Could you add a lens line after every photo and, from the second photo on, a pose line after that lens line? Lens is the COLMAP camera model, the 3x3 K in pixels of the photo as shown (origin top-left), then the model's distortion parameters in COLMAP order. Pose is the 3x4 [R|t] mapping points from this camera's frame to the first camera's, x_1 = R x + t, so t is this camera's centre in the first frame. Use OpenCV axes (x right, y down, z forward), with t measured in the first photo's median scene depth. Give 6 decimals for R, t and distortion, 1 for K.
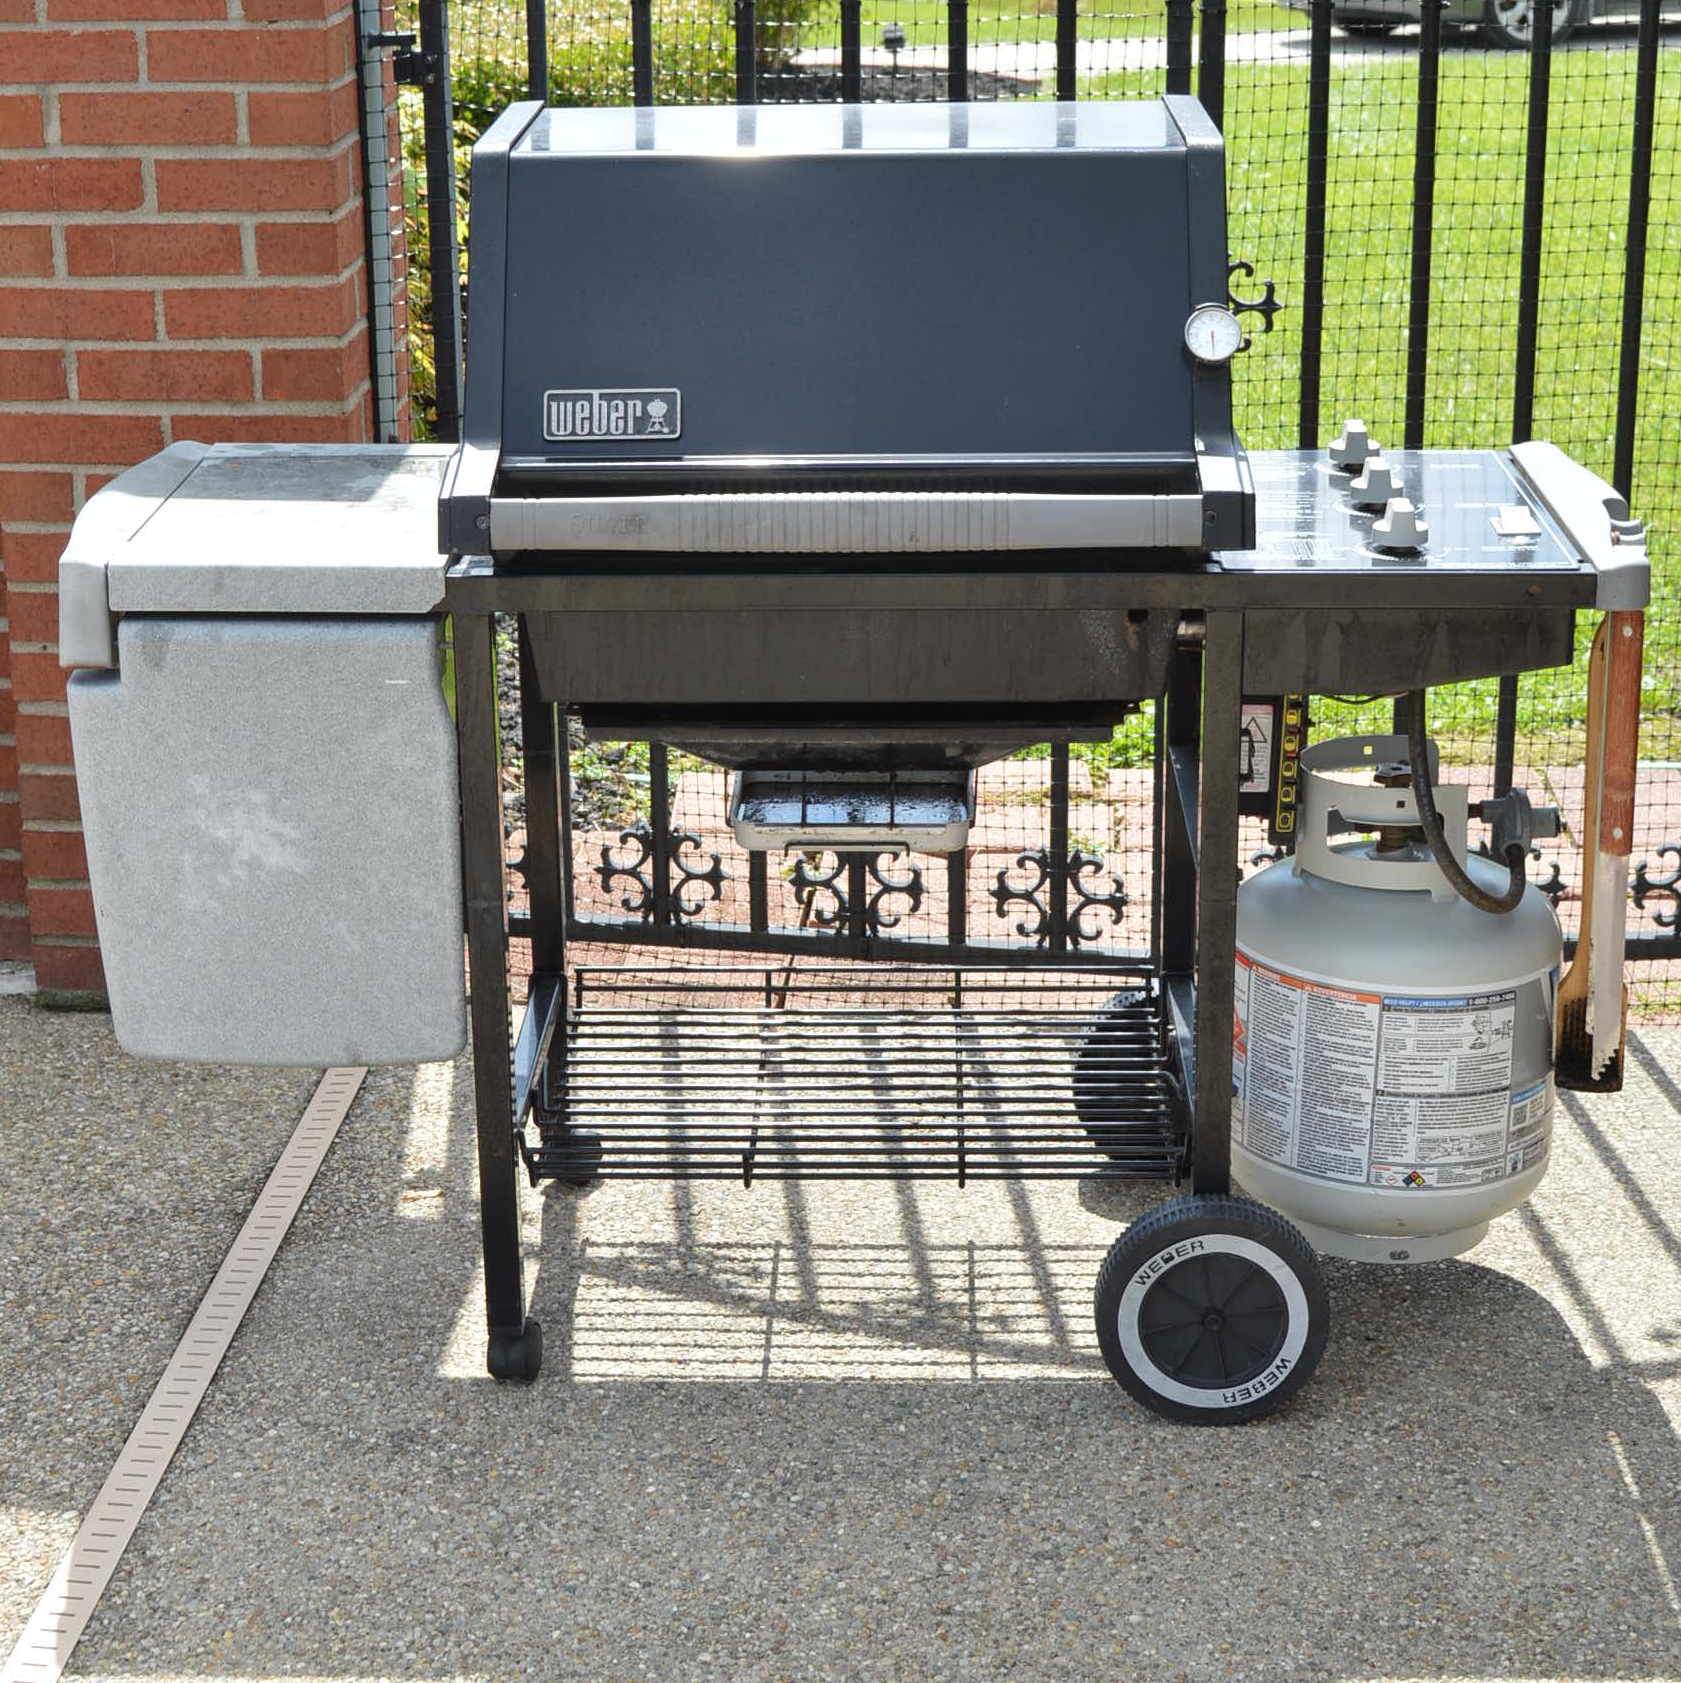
lens RADIAL K [[3882.3, 0, 841.0], [0, 3882.3, 840.2], [0, 0, 1]] dist [-0.114269, 0.000000]
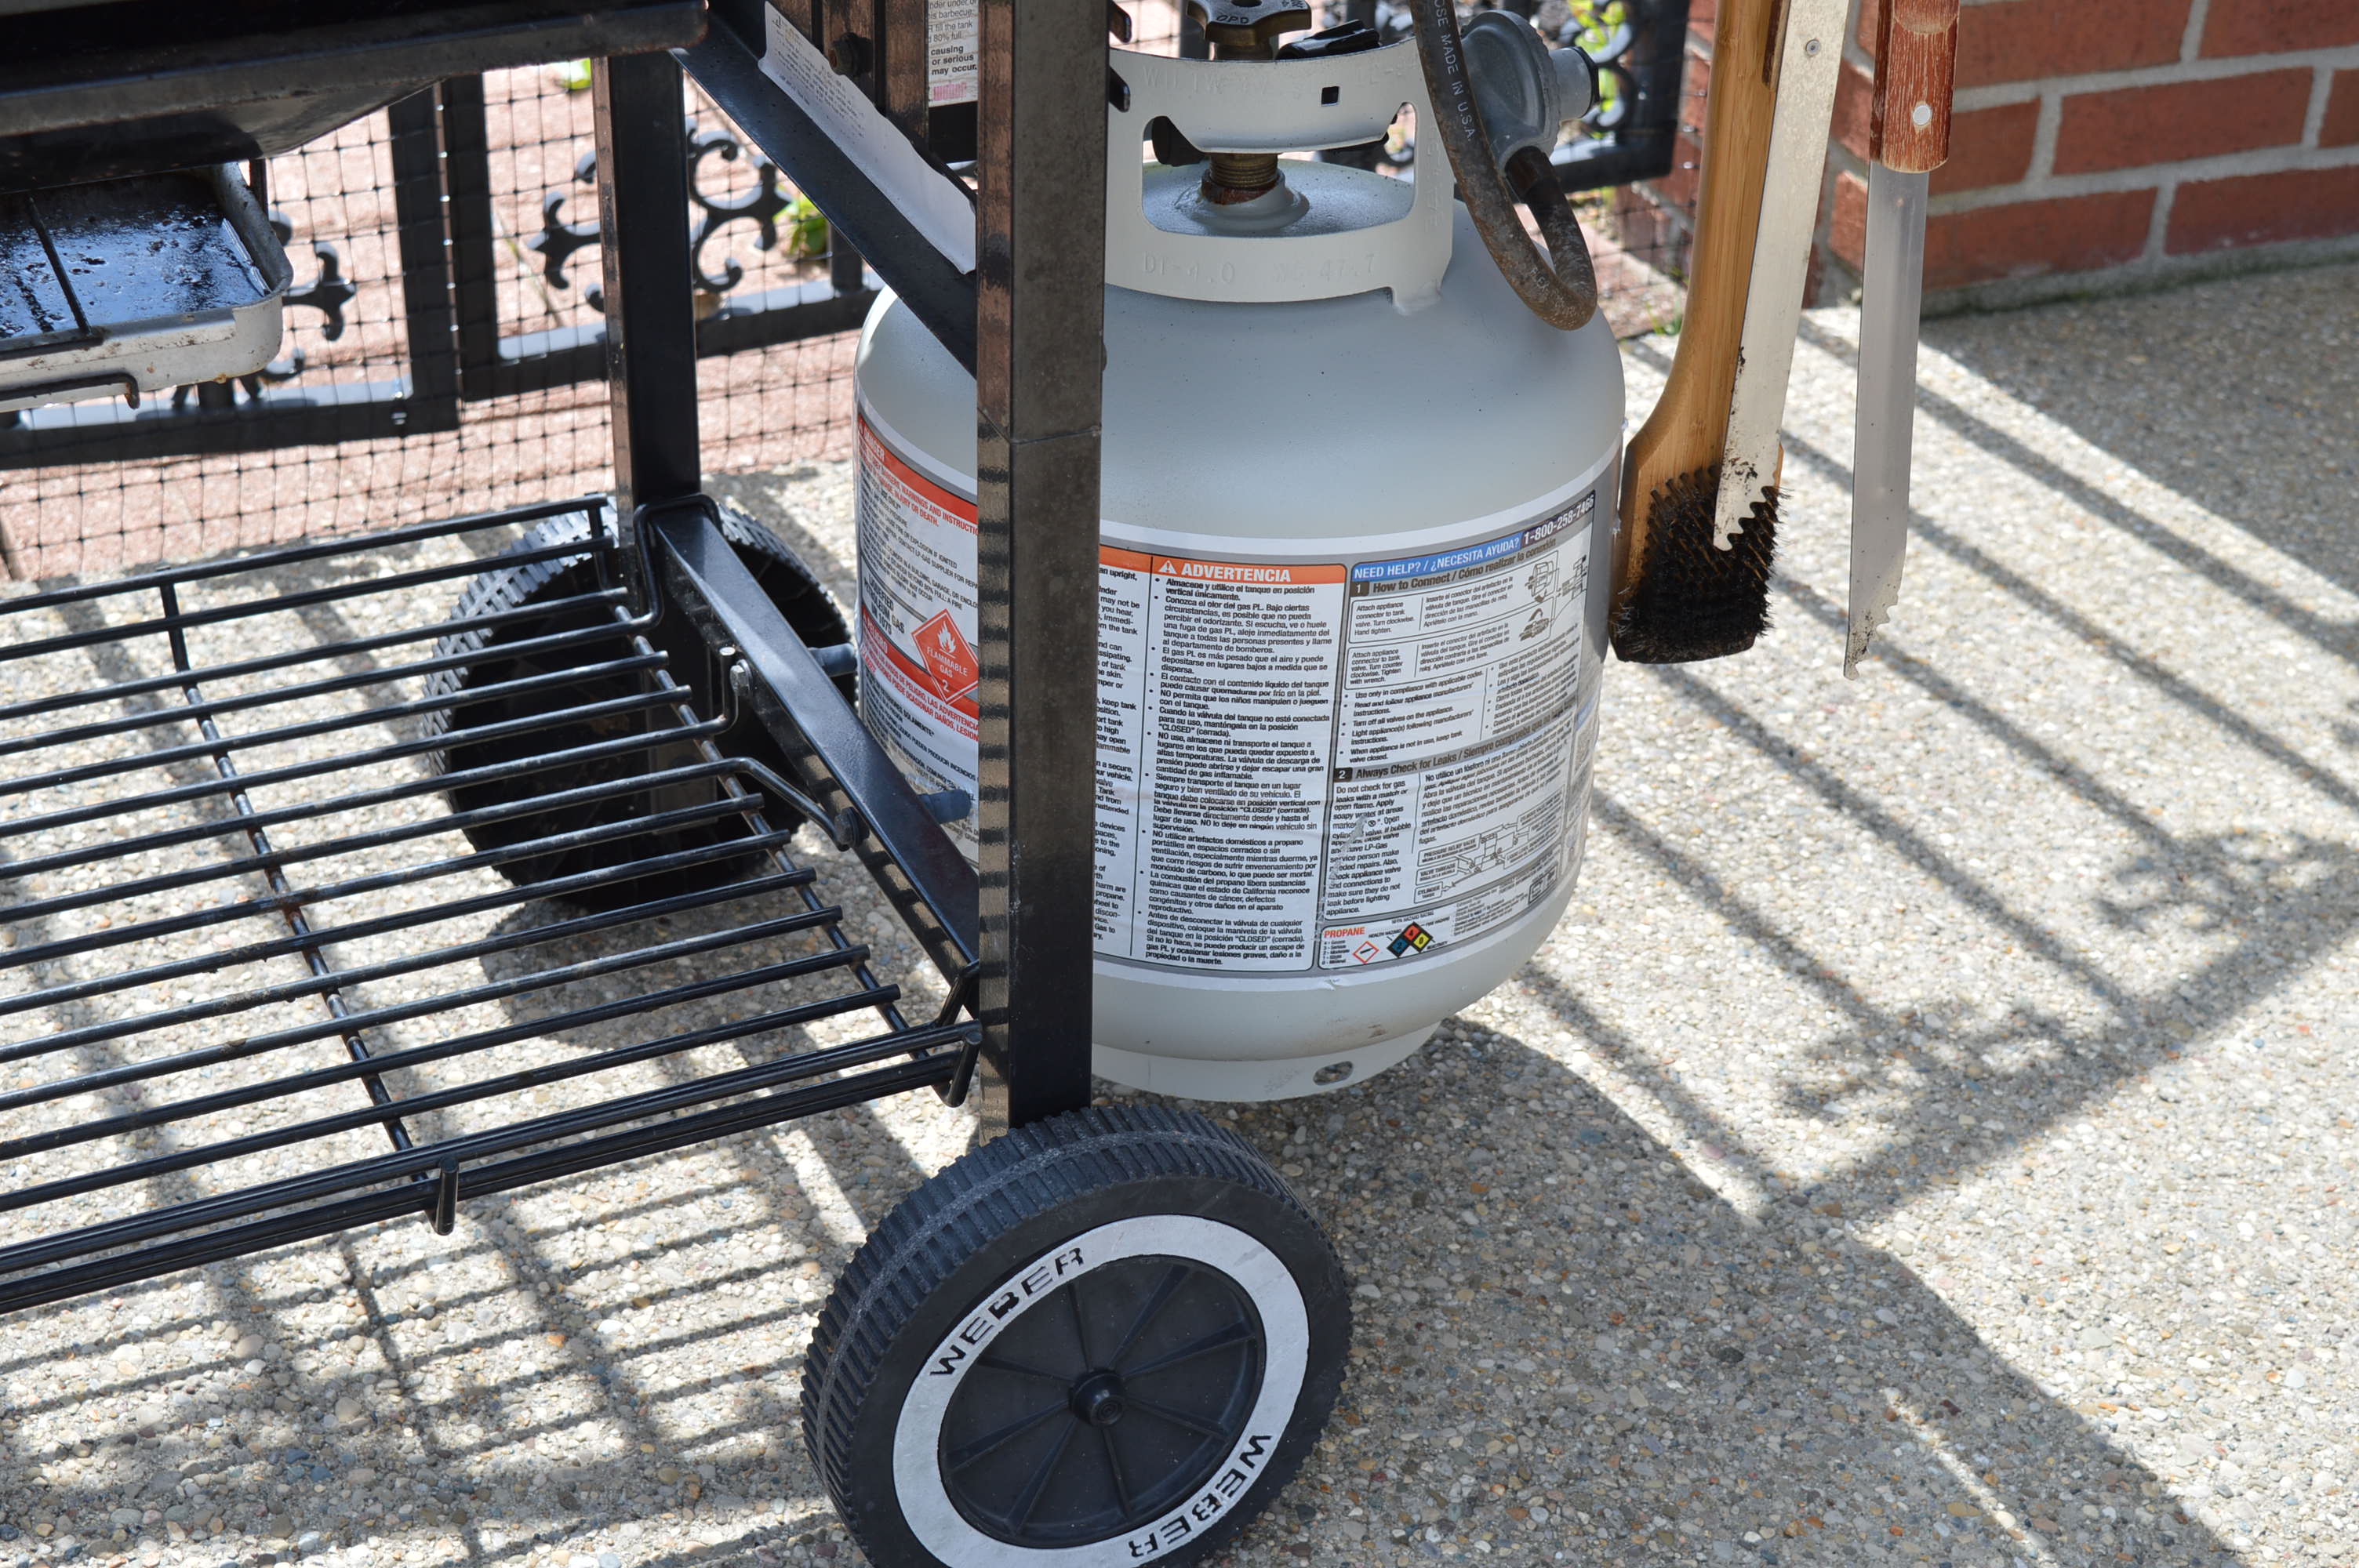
lens RADIAL K [[3674.1, 0, 1179.8], [0, 3674.1, 786.1], [0, 0, 1]] dist [-0.046015, 0.000000]
pose [[0.886764, -0.204749, 0.414401, -0.046690], [0.100249, 0.960392, 0.259995, -0.041753], [-0.451221, -0.189012, 0.872167, 0.650759]]
